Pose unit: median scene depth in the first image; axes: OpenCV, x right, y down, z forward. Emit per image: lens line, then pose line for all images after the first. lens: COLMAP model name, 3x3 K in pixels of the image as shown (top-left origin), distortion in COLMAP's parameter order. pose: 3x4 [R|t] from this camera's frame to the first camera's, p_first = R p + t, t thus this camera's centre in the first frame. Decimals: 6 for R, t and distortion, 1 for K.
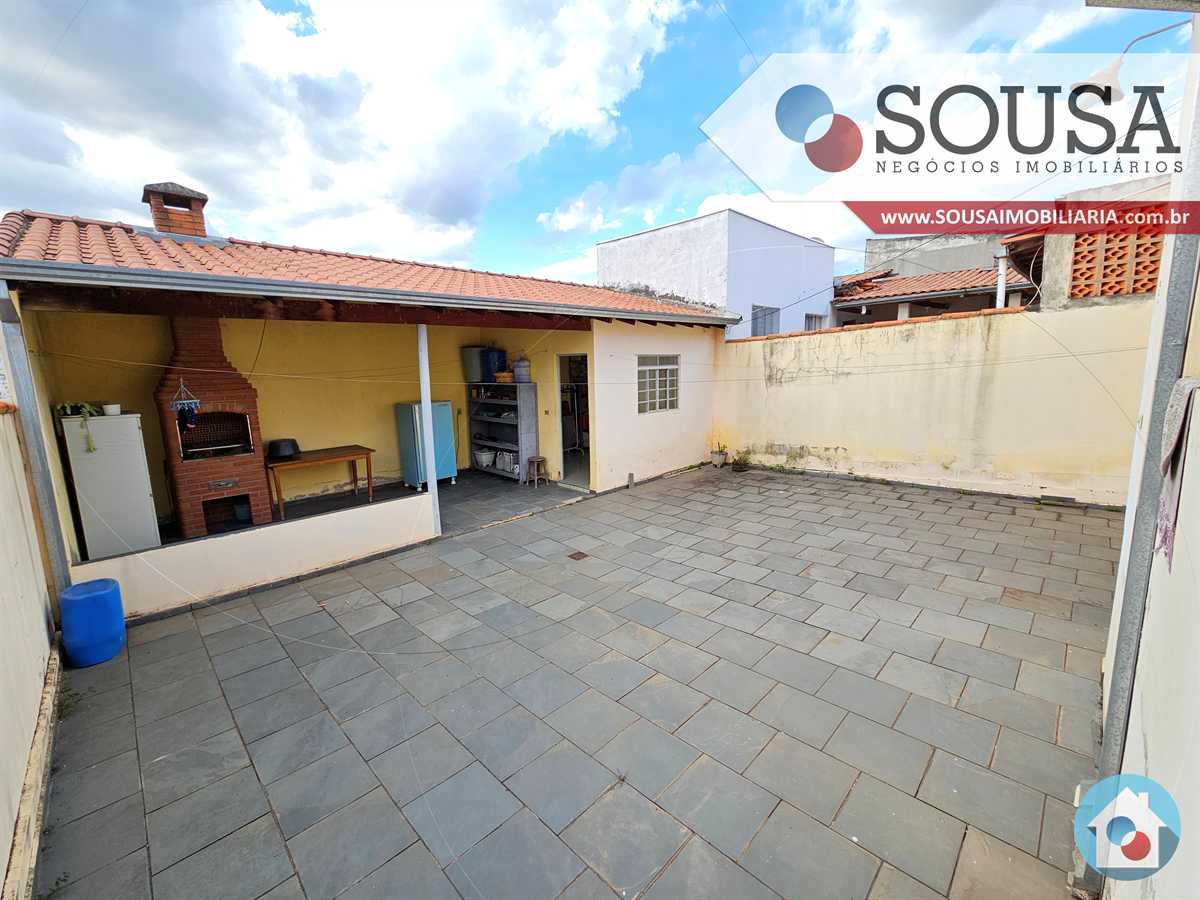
lens RADIAL K [[494.6, 0, 596.4], [0, 494.6, 444.8], [0, 0, 1]] dist [-0.009147, 0.004780]
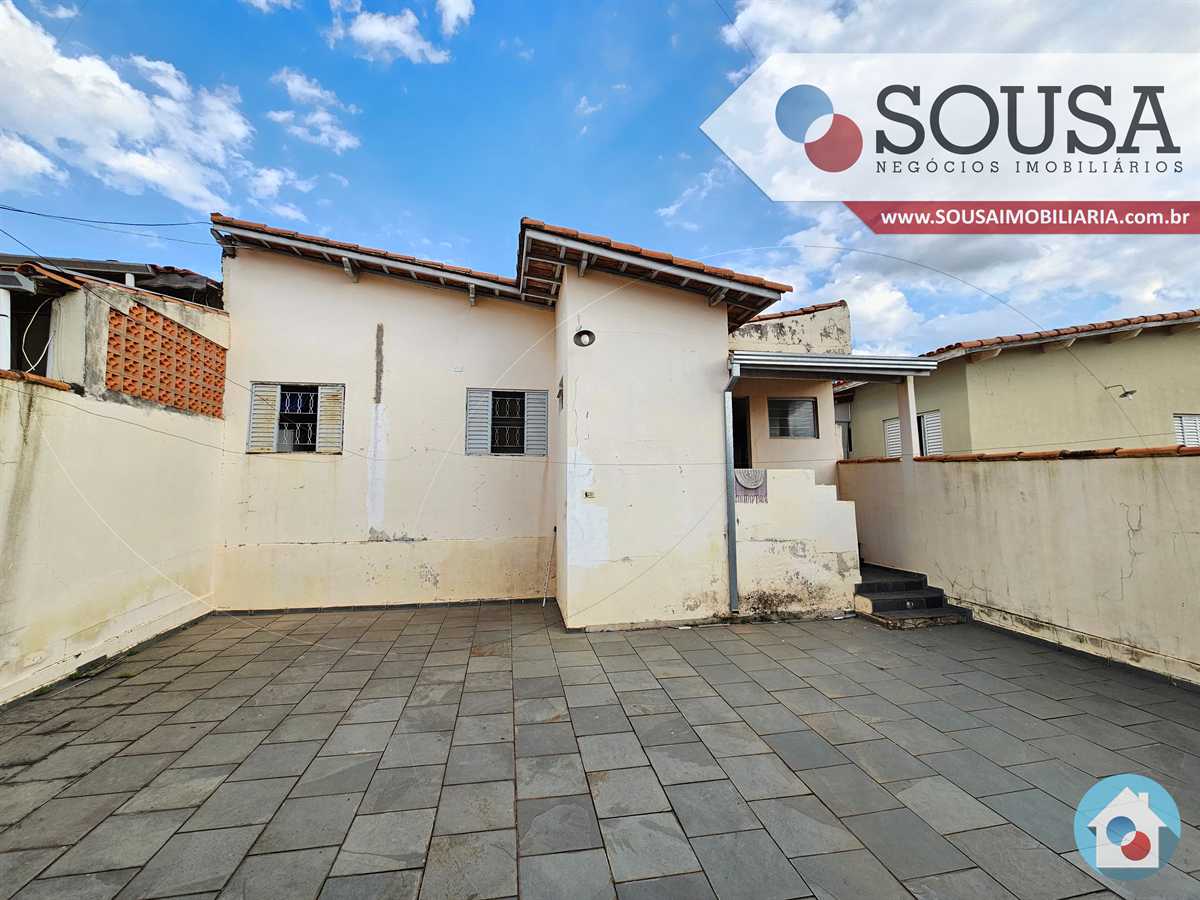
lens RADIAL K [[494.6, 0, 596.4], [0, 494.6, 444.8], [0, 0, 1]] dist [-0.009147, 0.004780]
pose [[-0.818984, 0.088055, 0.567020, -0.068987], [0.121960, 0.992290, 0.022058, -0.120871], [-0.560705, 0.087219, -0.823409, 1.089024]]
